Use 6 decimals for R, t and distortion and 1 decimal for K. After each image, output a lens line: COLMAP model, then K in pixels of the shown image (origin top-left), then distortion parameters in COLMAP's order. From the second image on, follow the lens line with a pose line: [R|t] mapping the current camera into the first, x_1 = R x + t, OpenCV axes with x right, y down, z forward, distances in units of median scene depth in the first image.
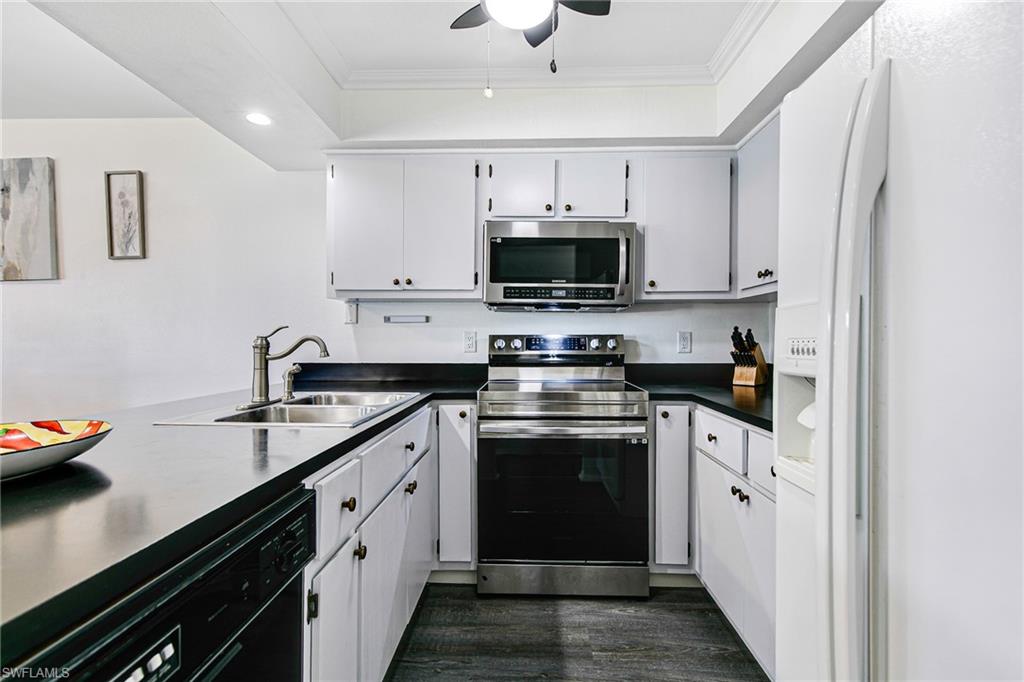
lens RADIAL K [[479.1, 0, 509.8], [0, 479.1, 342.4], [0, 0, 1]] dist [0.003081, 0.000899]
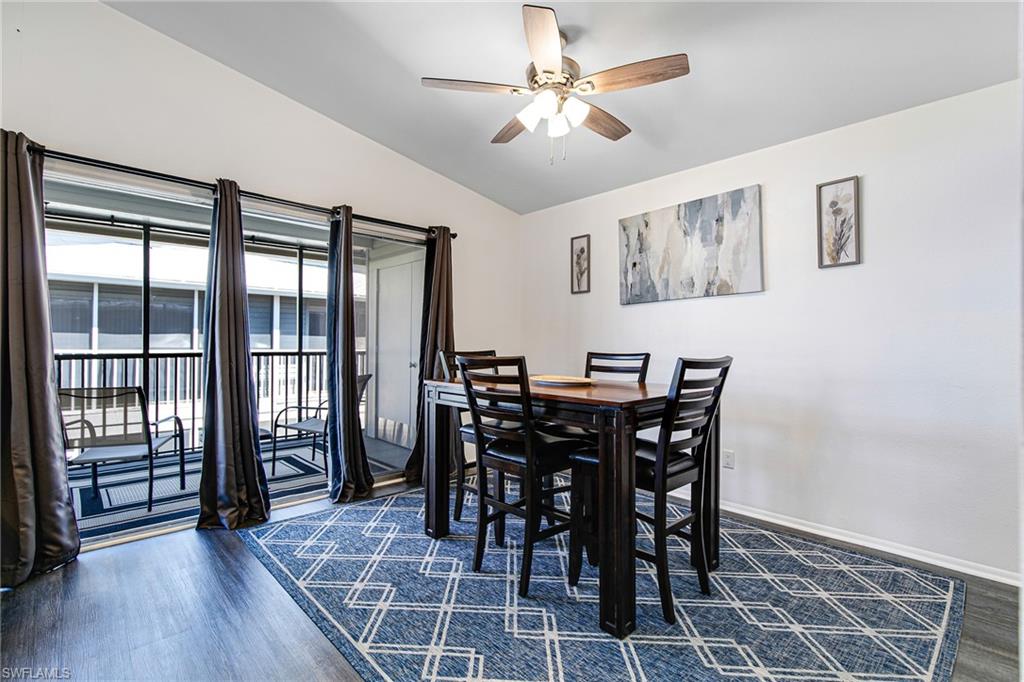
lens RADIAL K [[467.7, 0, 511.4], [0, 467.7, 344.8], [0, 0, 1]] dist [0.000695, 0.000198]
pose [[0.707978, 0.005116, -0.706216, -0.591505], [-0.009034, 0.999958, -0.001813, 0.000780], [0.706177, 0.007664, 0.707994, -0.186732]]
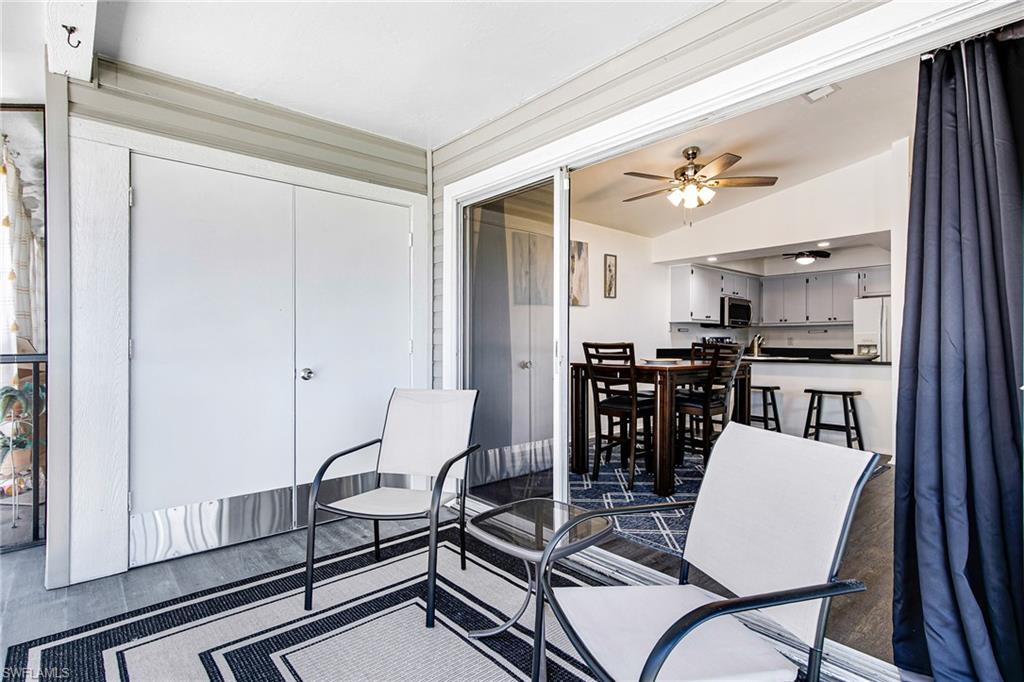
lens RADIAL K [[510.4, 0, 512.0], [0, 510.4, 341.0], [0, 0, 1]] dist [-0.006202, 0.000093]
pose [[0.734310, 0.002768, 0.678808, -2.563486], [0.001292, 0.999984, -0.005476, 0.018284], [-0.678813, 0.004898, 0.734295, -0.289914]]
